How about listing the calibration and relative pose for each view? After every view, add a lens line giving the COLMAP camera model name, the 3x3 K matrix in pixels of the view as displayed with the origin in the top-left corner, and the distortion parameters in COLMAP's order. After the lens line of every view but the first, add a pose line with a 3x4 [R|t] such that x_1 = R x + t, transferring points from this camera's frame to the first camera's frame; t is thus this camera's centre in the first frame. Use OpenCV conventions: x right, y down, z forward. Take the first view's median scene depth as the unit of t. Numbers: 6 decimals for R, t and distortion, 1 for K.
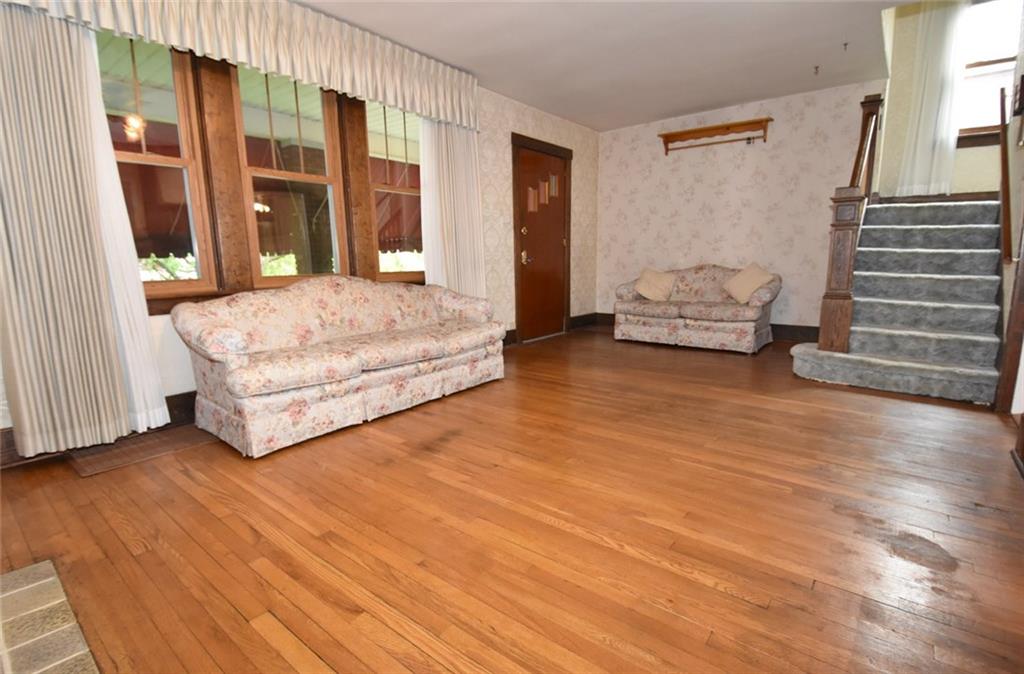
lens RADIAL K [[491.1, 0, 501.6], [0, 491.1, 338.9], [0, 0, 1]] dist [-0.014384, -0.002780]
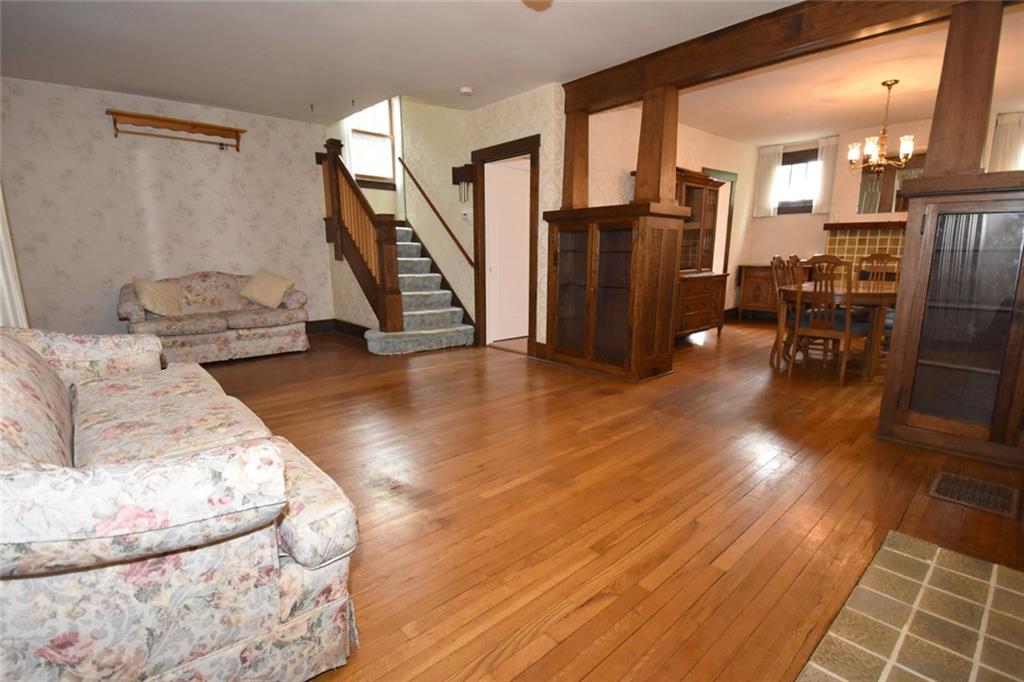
lens RADIAL K [[491.1, 0, 506.5], [0, 491.1, 338.1], [0, 0, 1]] dist [-0.014384, -0.002780]
pose [[0.139144, -0.155601, 0.977971, -0.474142], [0.160330, 0.978088, 0.132808, -0.067739], [-0.977207, 0.138319, 0.161043, 0.350489]]
